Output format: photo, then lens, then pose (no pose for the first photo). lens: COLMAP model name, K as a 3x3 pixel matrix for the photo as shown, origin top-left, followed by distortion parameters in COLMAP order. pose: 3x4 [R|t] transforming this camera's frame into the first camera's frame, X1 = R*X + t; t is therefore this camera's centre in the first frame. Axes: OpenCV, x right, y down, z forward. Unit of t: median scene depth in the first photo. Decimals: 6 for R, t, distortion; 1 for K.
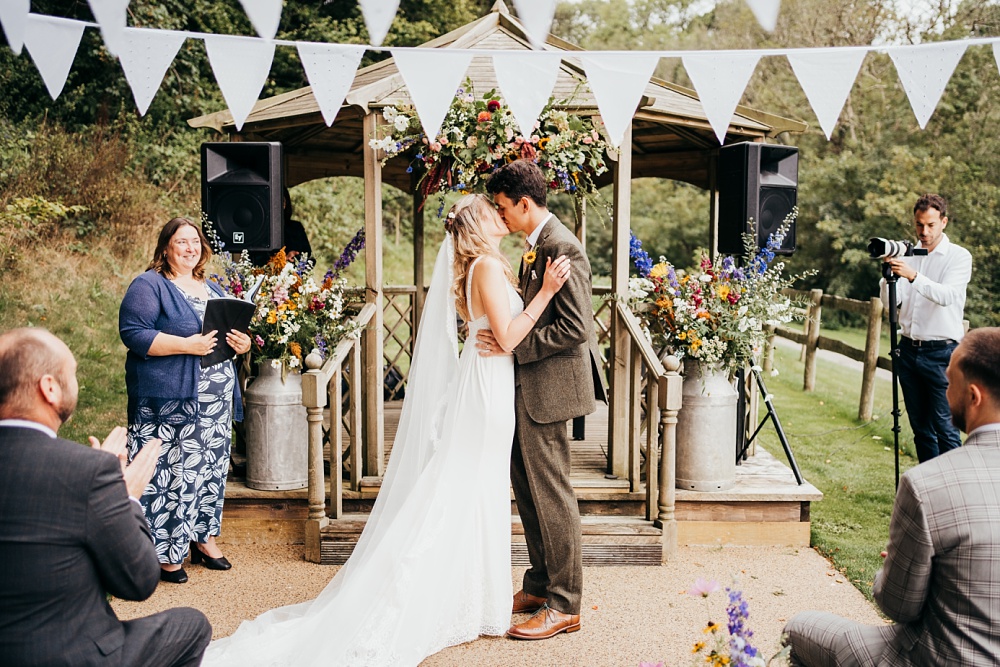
lens RADIAL K [[1031.6, 0, 500.2], [0, 1031.6, 329.8], [0, 0, 1]] dist [0.021097, 0.000000]
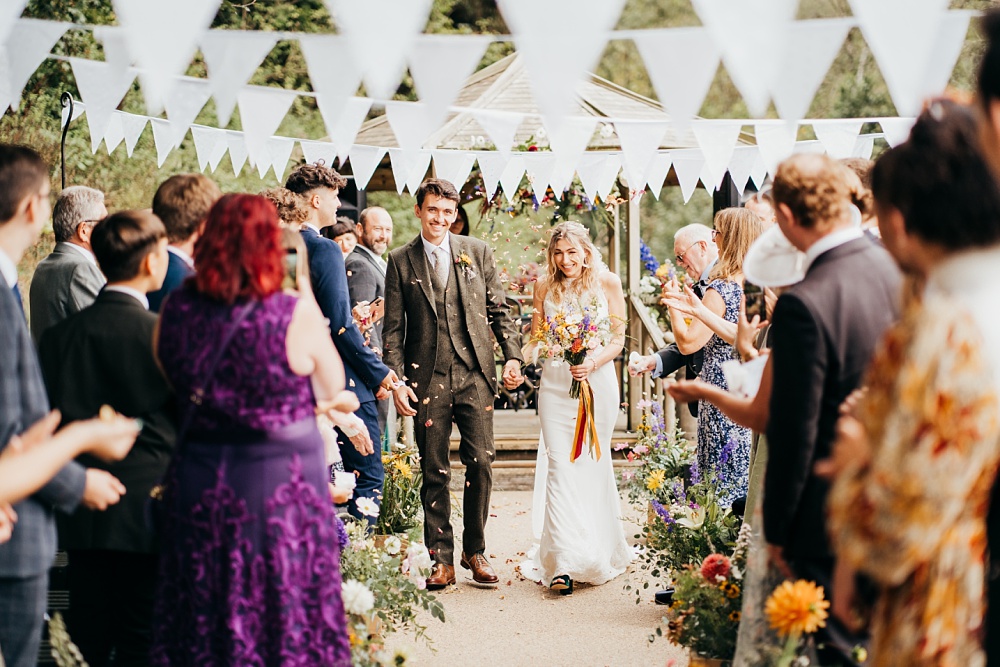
lens RADIAL K [[2467.3, 0, 499.3], [0, 2467.3, 331.8], [0, 0, 1]] dist [0.100970, 0.000000]
pose [[0.999797, -0.019251, 0.005952, -0.071319], [0.019540, 0.998401, -0.053037, 0.182445], [-0.004921, 0.053142, 0.998575, -2.119537]]
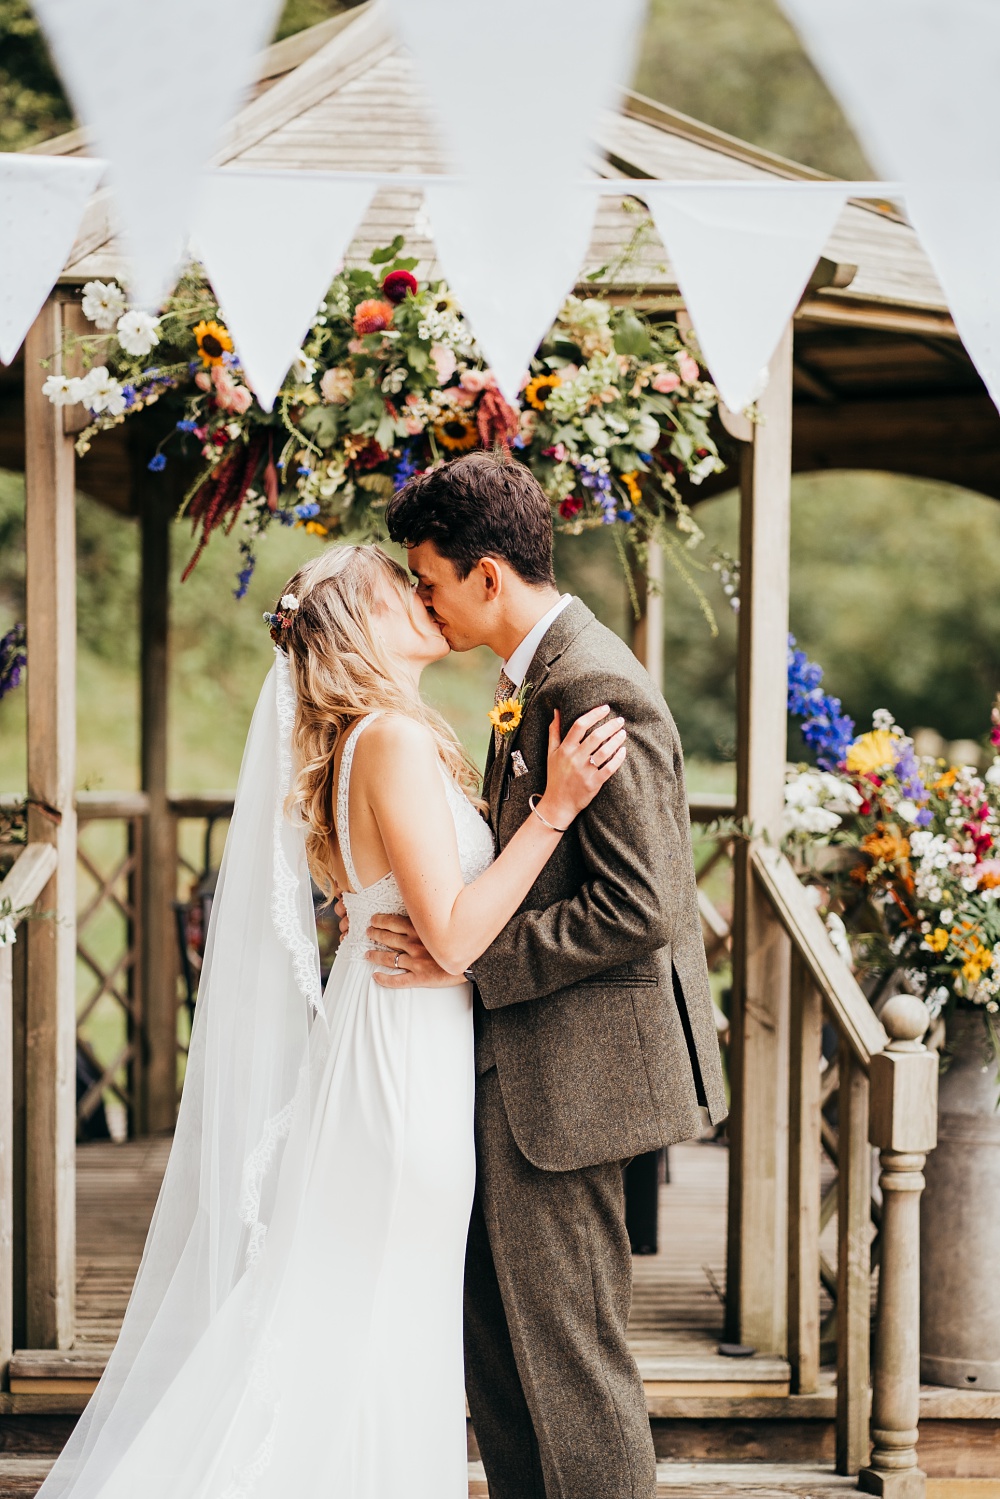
lens RADIAL K [[3698.5, 0, 489.6], [0, 3698.5, 743.5], [0, 0, 1]] dist [0.100970, 0.000000]
pose [[0.999251, 0.003435, 0.038549, -0.023379], [-0.001218, 0.998351, -0.057398, 0.011517], [-0.038683, 0.057308, 0.997607, -0.247077]]
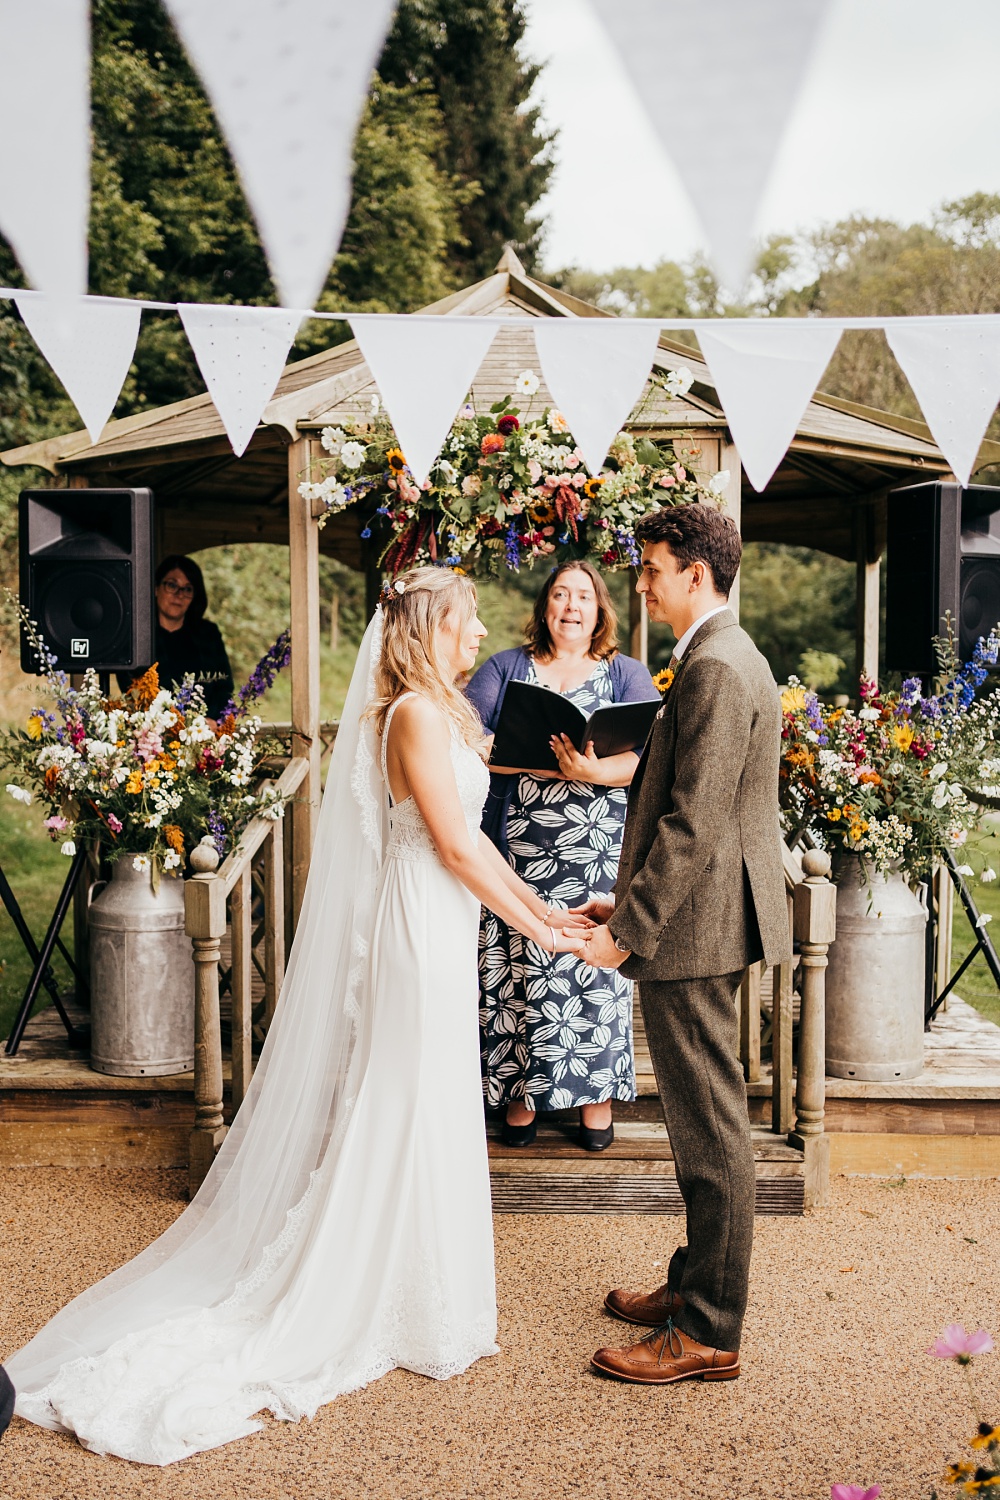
lens RADIAL K [[1547.5, 0, 421.9], [0, 1547.5, 727.4], [0, 0, 1]] dist [0.021097, 0.000000]
pose [[0.999290, -0.001733, -0.037647, -0.022300], [0.000763, 0.999668, -0.025751, -0.020466], [0.037679, 0.025704, 0.998959, 0.115282]]
